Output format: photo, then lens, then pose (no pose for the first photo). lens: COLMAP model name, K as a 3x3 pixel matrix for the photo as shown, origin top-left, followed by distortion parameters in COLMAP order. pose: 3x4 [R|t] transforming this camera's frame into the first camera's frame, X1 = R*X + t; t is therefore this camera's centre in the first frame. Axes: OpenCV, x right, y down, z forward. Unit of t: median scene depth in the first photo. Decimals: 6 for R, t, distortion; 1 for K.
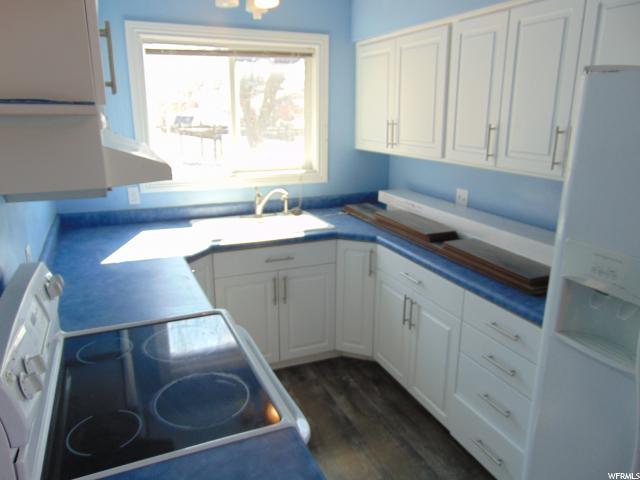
lens RADIAL K [[481.8, 0, 318.1], [0, 481.8, 239.0], [0, 0, 1]] dist [-0.036665, 0.059533]
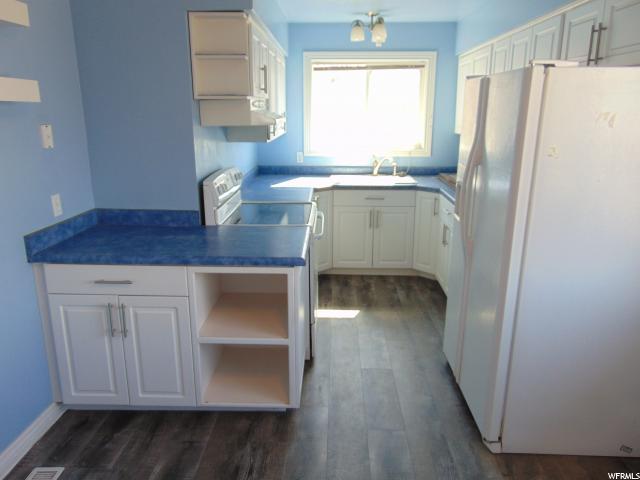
lens RADIAL K [[481.8, 0, 318.1], [0, 481.8, 239.0], [0, 0, 1]] dist [-0.036665, 0.059533]
pose [[0.904349, 0.105731, -0.413489, 0.375820], [-0.108751, 0.993935, 0.016302, 0.151228], [0.412705, 0.030225, 0.910363, -0.452450]]
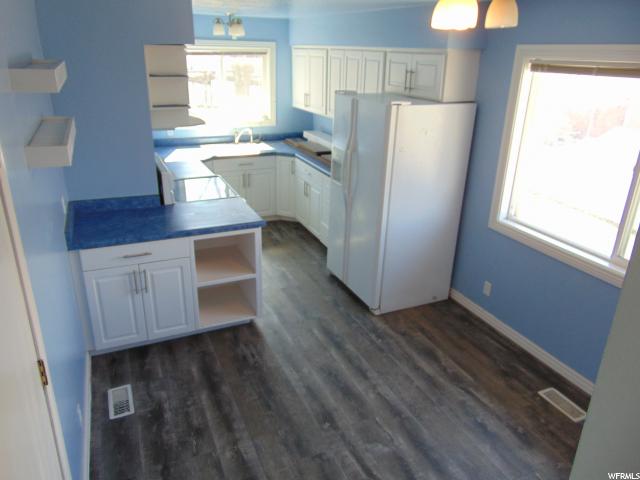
lens RADIAL K [[481.8, 0, 318.1], [0, 481.8, 239.0], [0, 0, 1]] dist [-0.036665, 0.059533]
pose [[0.999630, 0.014659, 0.022892, 0.161705], [-0.017220, 0.993094, 0.116050, 0.102012], [-0.021032, -0.116401, 0.992980, -0.936359]]
